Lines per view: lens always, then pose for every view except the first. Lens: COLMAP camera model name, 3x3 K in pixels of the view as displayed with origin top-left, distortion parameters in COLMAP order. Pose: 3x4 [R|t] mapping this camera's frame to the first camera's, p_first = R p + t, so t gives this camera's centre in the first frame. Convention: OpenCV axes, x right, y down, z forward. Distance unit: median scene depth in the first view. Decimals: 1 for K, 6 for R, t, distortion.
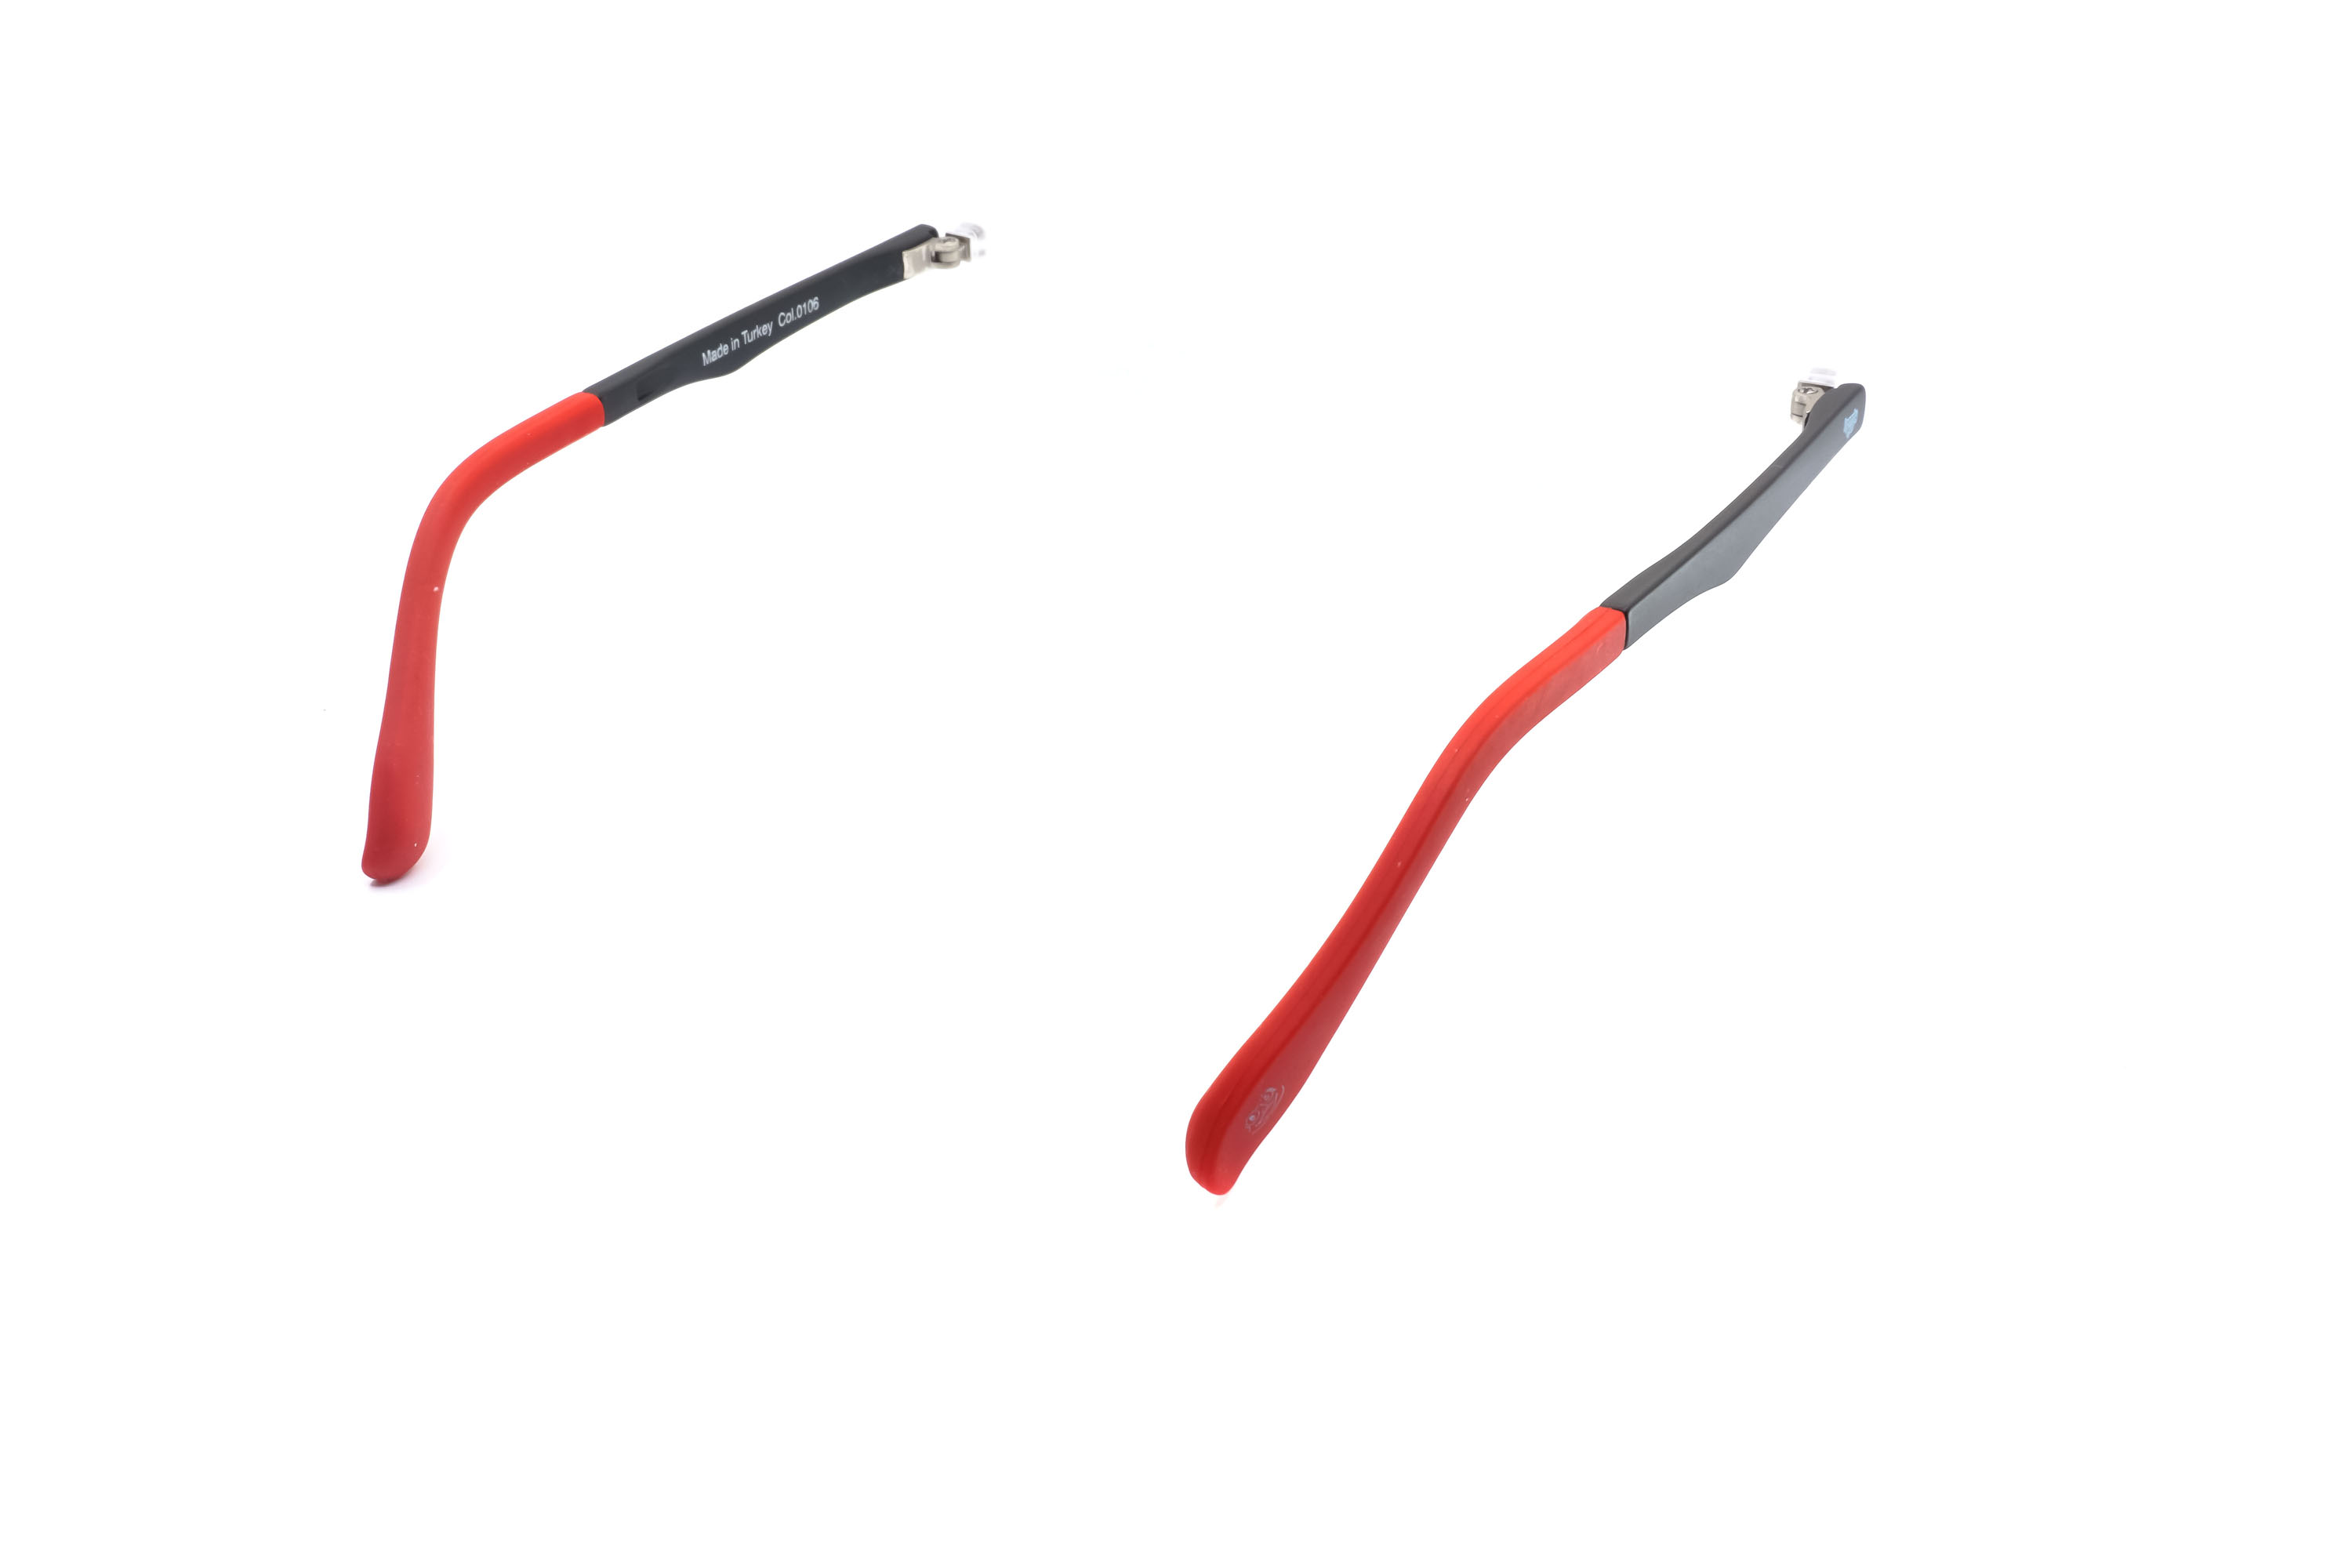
lens RADIAL K [[2413.0, 0, 1169.4], [0, 2413.0, 795.2], [0, 0, 1]] dist [-0.000427, 0.000000]
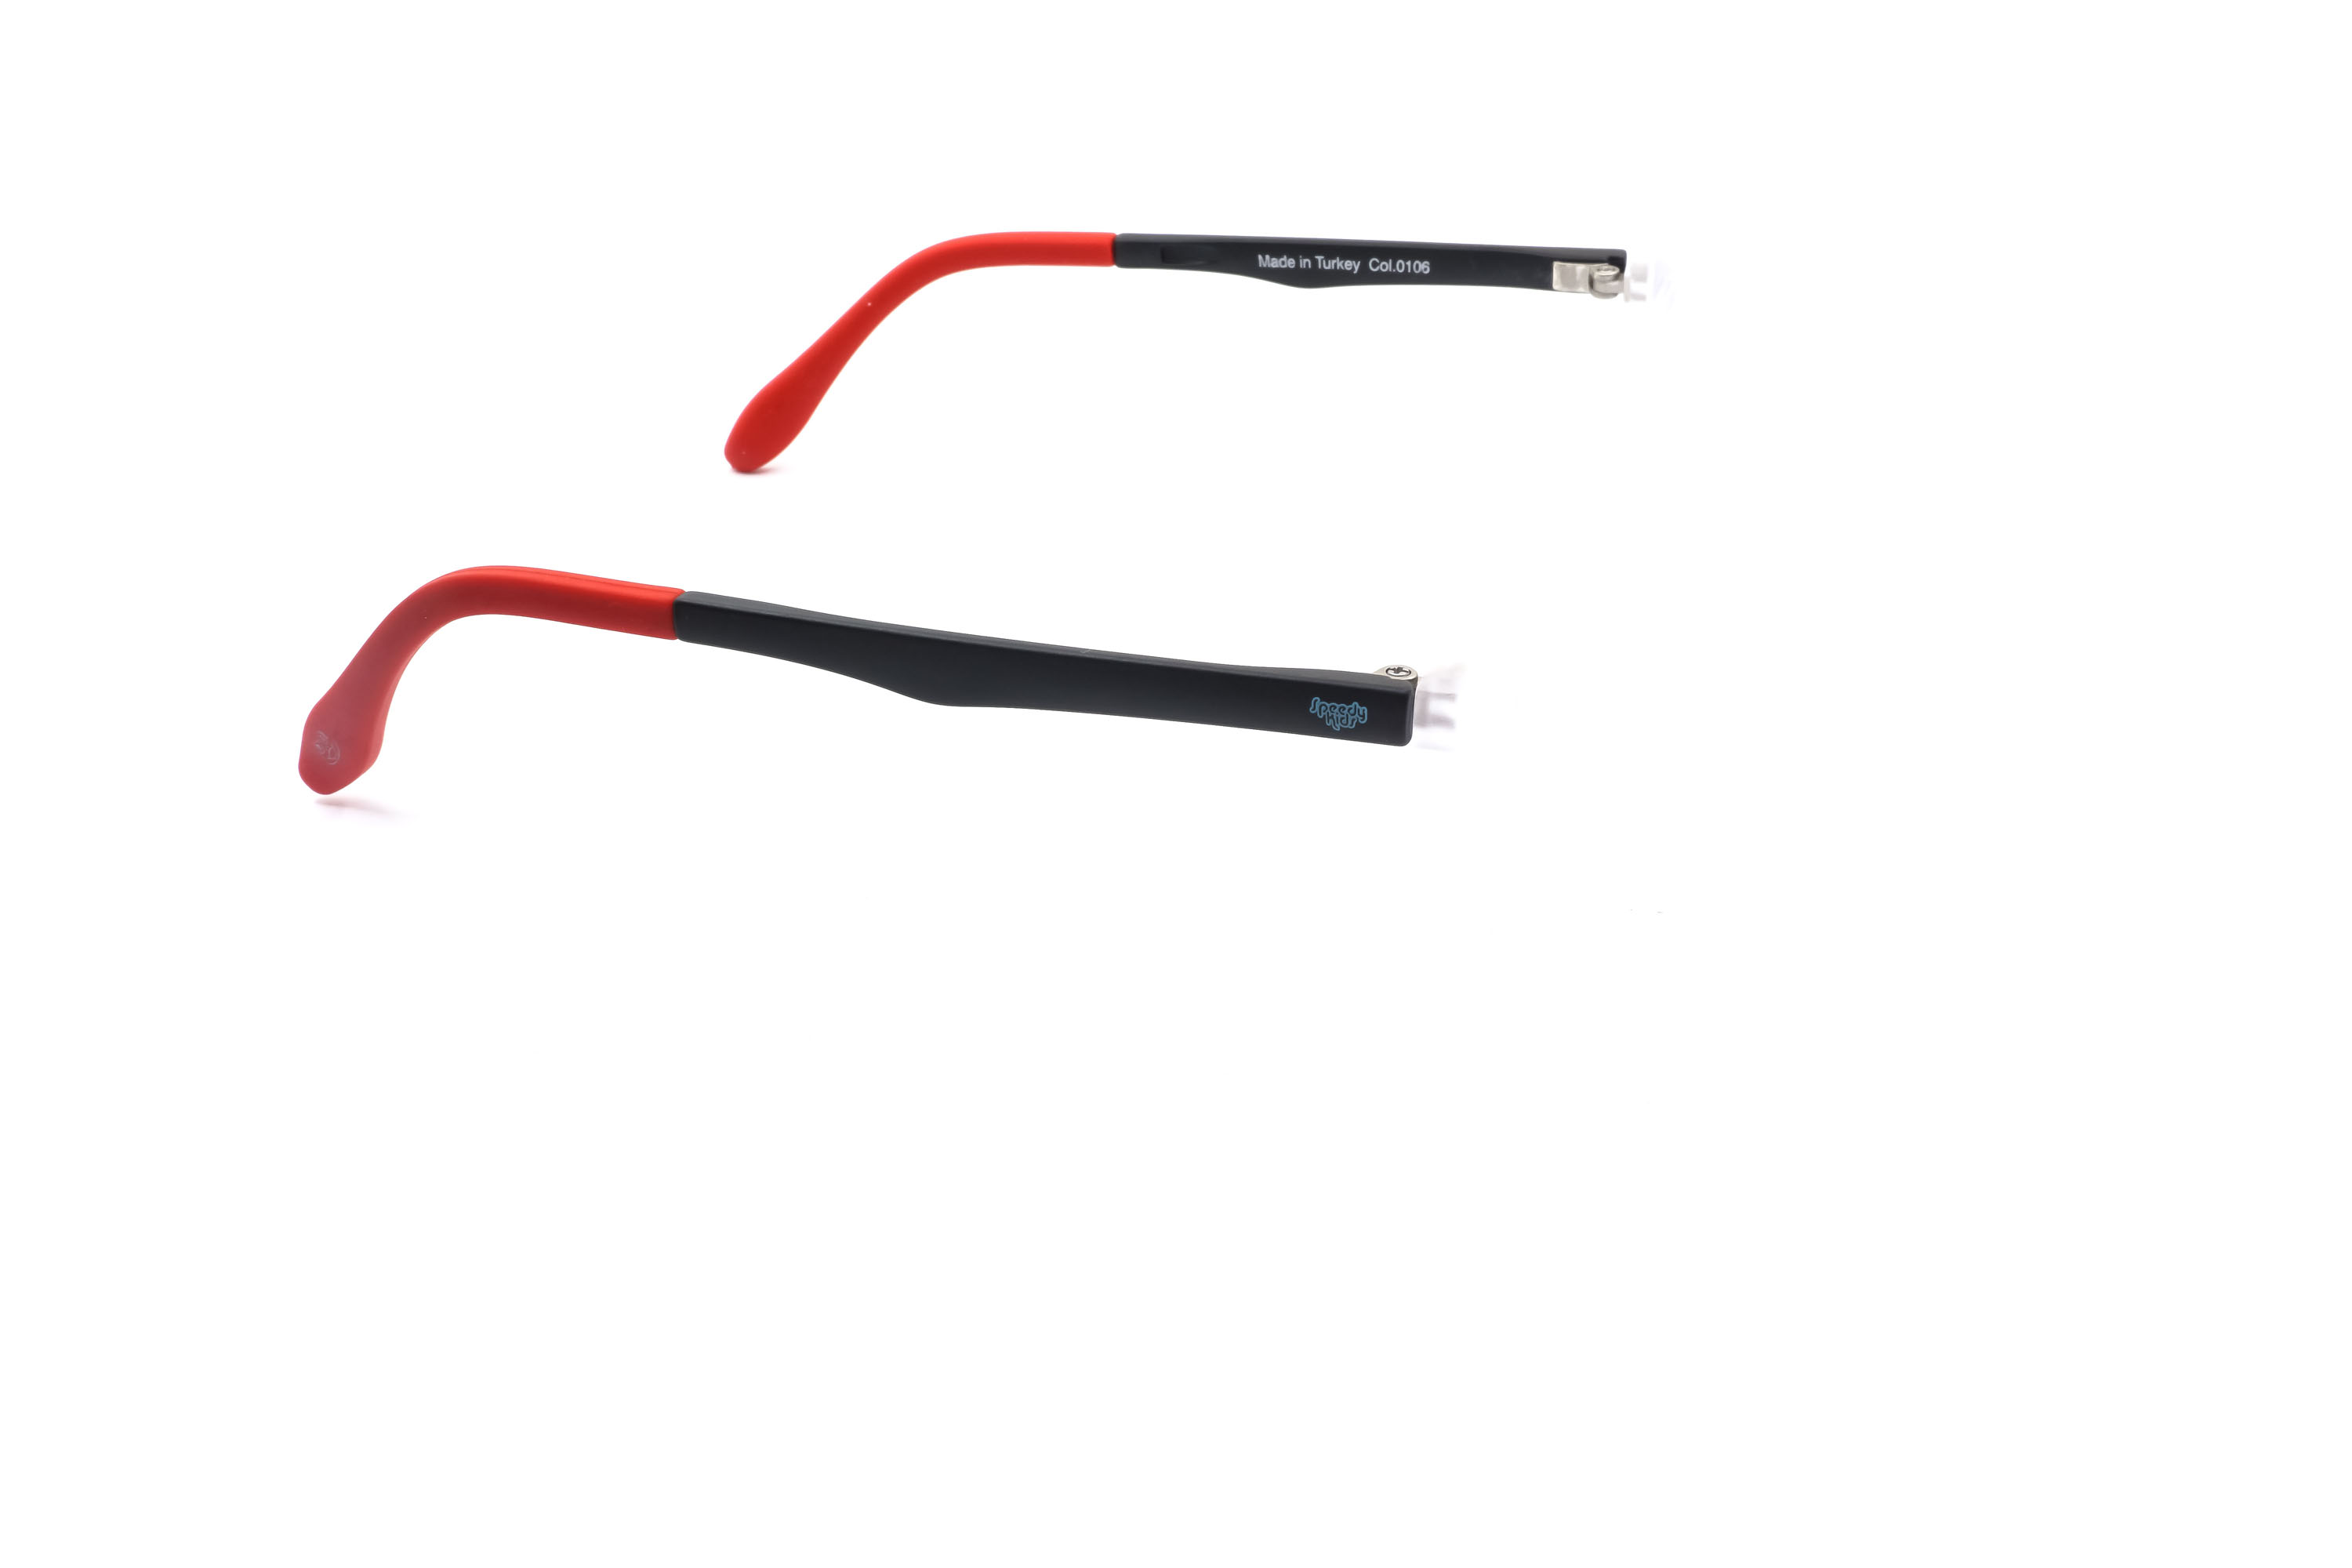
lens RADIAL K [[2413.0, 0, 1183.7], [0, 2413.0, 788.7], [0, 0, 1]] dist [-0.000427, 0.000000]
pose [[0.248409, 0.482084, -0.840171, 0.813483], [-0.460071, 0.822001, 0.335632, -0.323967], [0.852424, 0.303165, 0.425985, 0.547833]]
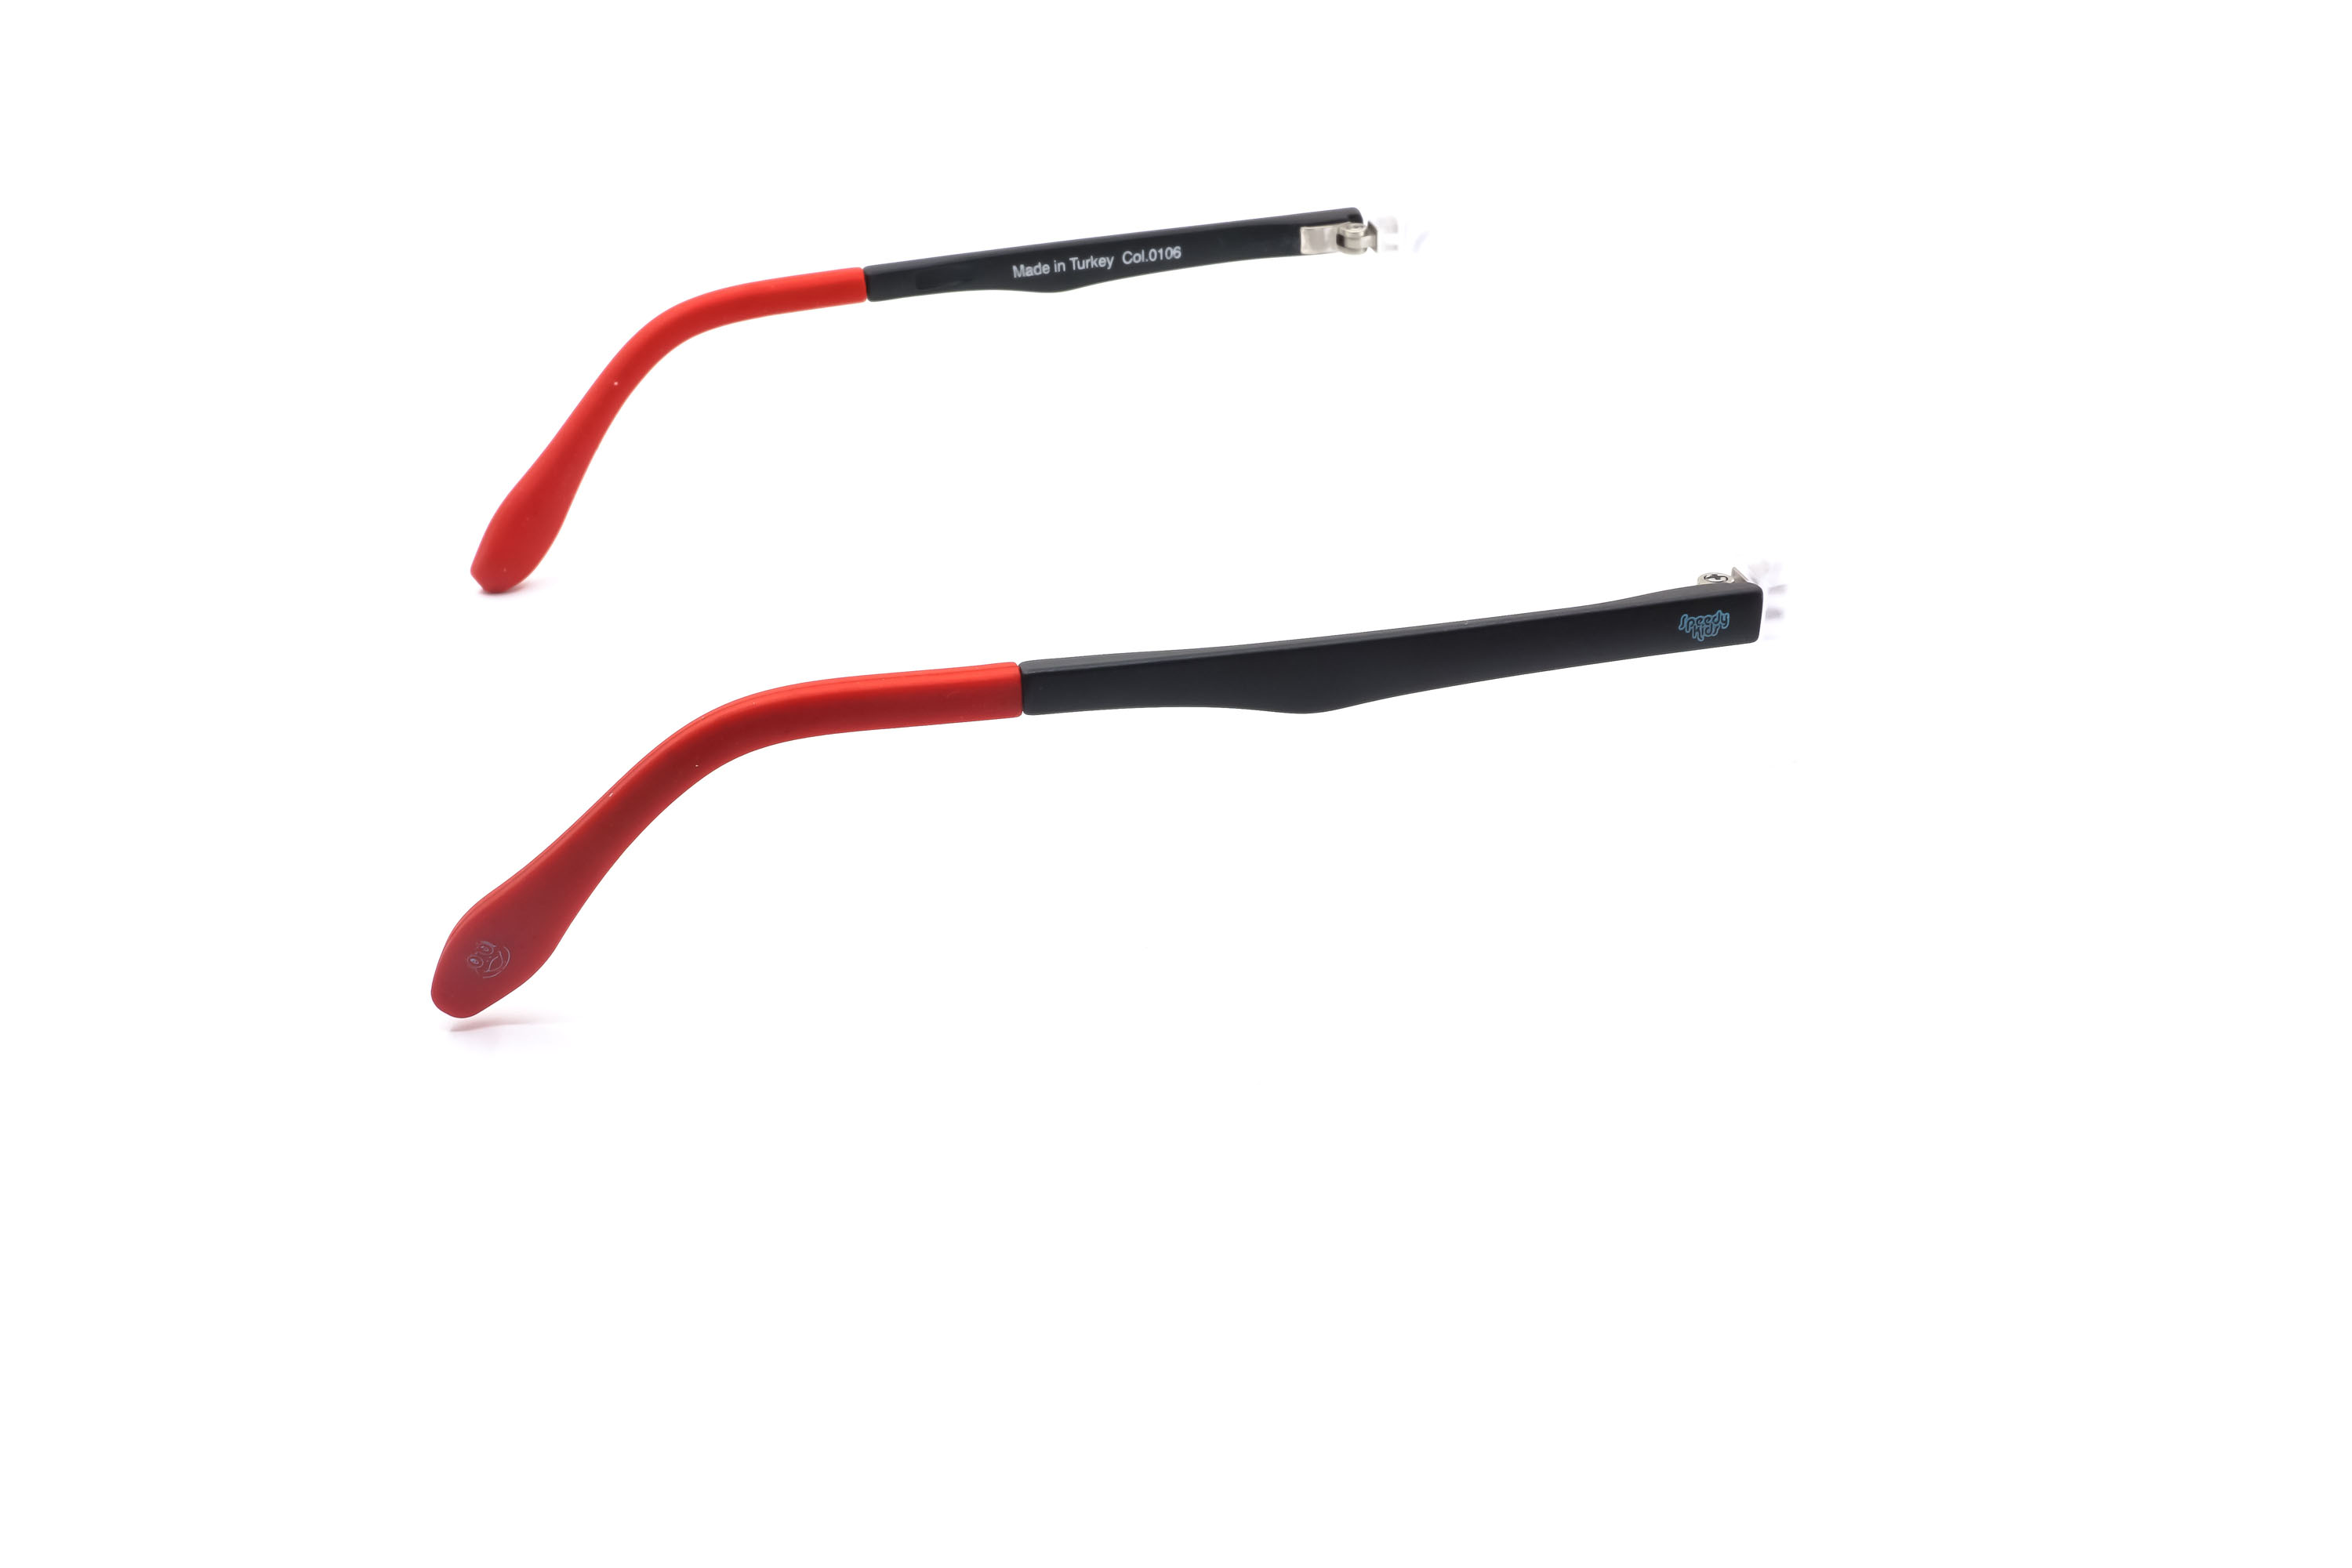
lens RADIAL K [[2413.0, 0, 1177.8], [0, 2413.0, 779.3], [0, 0, 1]] dist [-0.000427, 0.000000]
pose [[0.702604, 0.349478, -0.619849, 0.599962], [-0.342362, 0.929661, 0.136084, -0.134966], [0.623808, 0.116599, 0.772832, 0.211247]]
